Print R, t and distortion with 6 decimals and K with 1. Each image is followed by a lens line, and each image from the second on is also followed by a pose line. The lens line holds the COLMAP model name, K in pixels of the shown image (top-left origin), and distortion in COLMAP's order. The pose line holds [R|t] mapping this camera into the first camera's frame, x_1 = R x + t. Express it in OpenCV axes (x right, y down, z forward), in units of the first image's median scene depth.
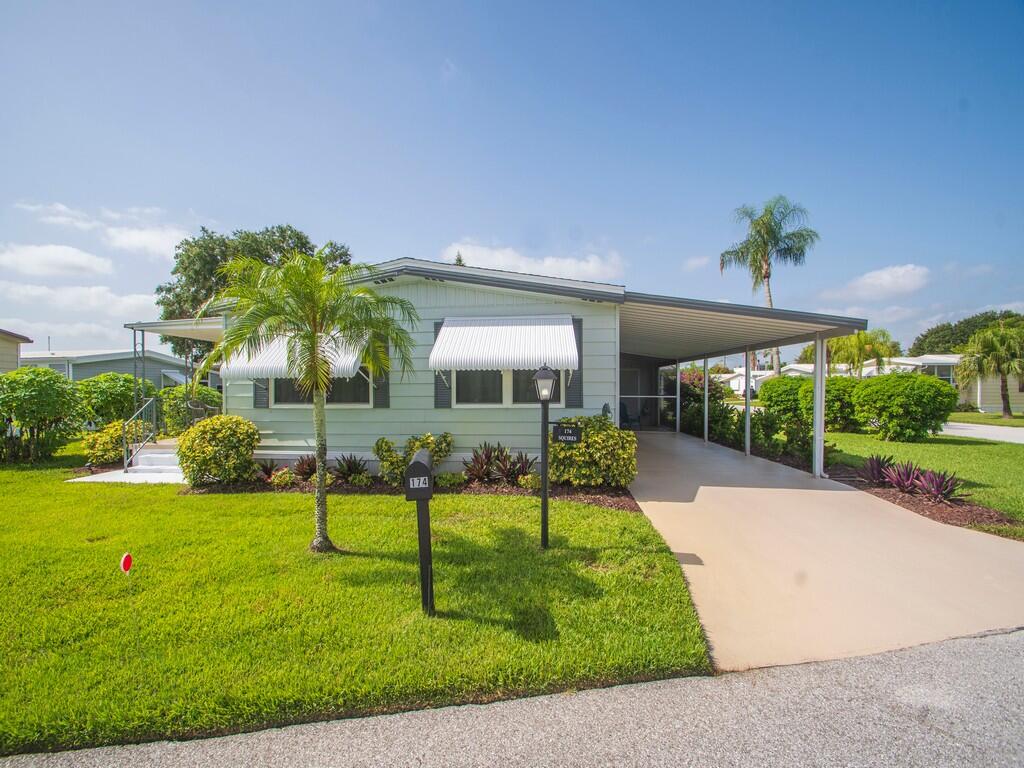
lens RADIAL K [[452.0, 0, 505.6], [0, 452.0, 396.0], [0, 0, 1]] dist [0.000847, -0.000865]
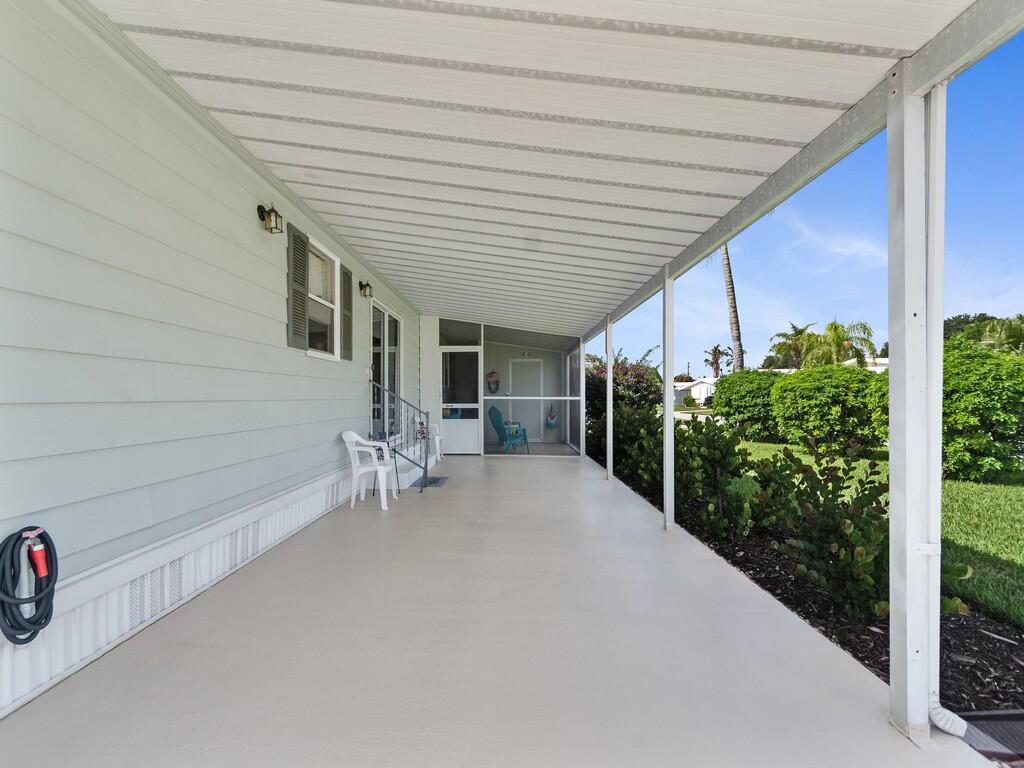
lens RADIAL K [[473.3, 0, 492.2], [0, 473.3, 389.2], [0, 0, 1]] dist [-0.000336, -0.000067]
pose [[0.998294, 0.003064, 0.058300, 0.402423], [-0.001048, 0.999402, -0.034570, 0.020790], [-0.058371, 0.034450, 0.997700, 0.663177]]
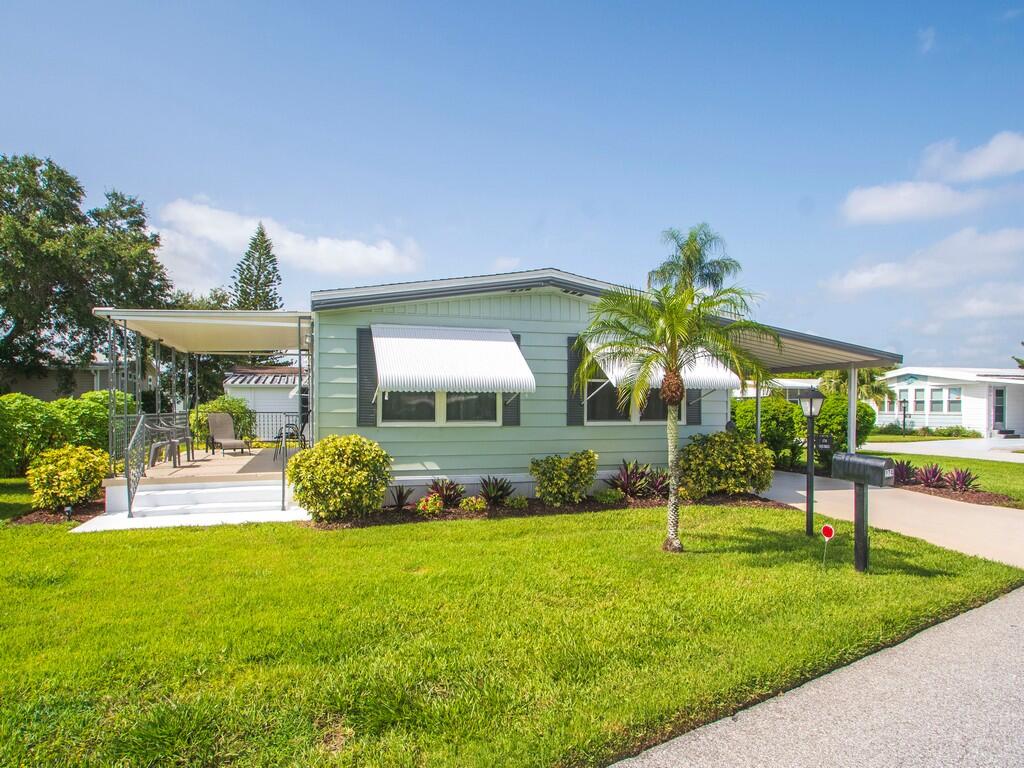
lens RADIAL K [[557.0, 0, 510.3], [0, 557.0, 407.9], [0, 0, 1]] dist [0.000709, 0.001045]
pose [[0.930236, 0.008104, 0.366872, -0.605433], [-0.002402, 0.999869, -0.015995, 0.007116], [-0.366954, 0.013998, 0.930134, -0.053712]]
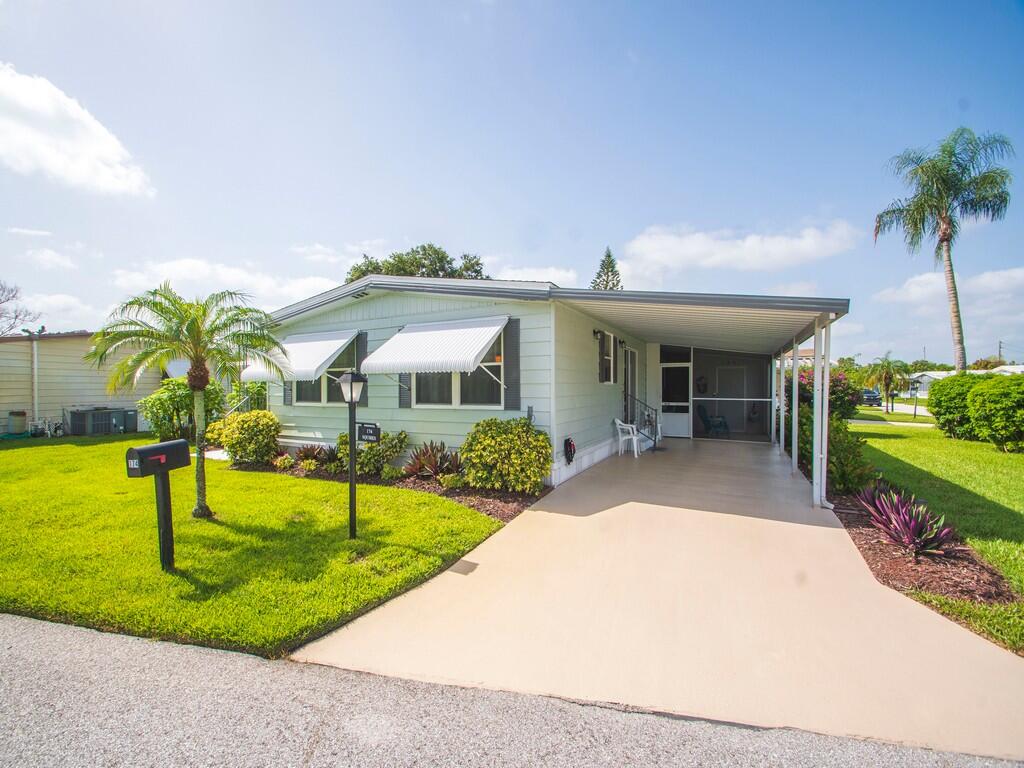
lens RADIAL K [[454.2, 0, 486.3], [0, 454.2, 393.8], [0, 0, 1]] dist [-0.003183, -0.000584]
pose [[0.921951, 0.006290, -0.387256, 0.397390], [-0.008212, 0.999961, -0.003308, -0.004289], [0.387220, 0.006230, 0.921966, 0.058338]]
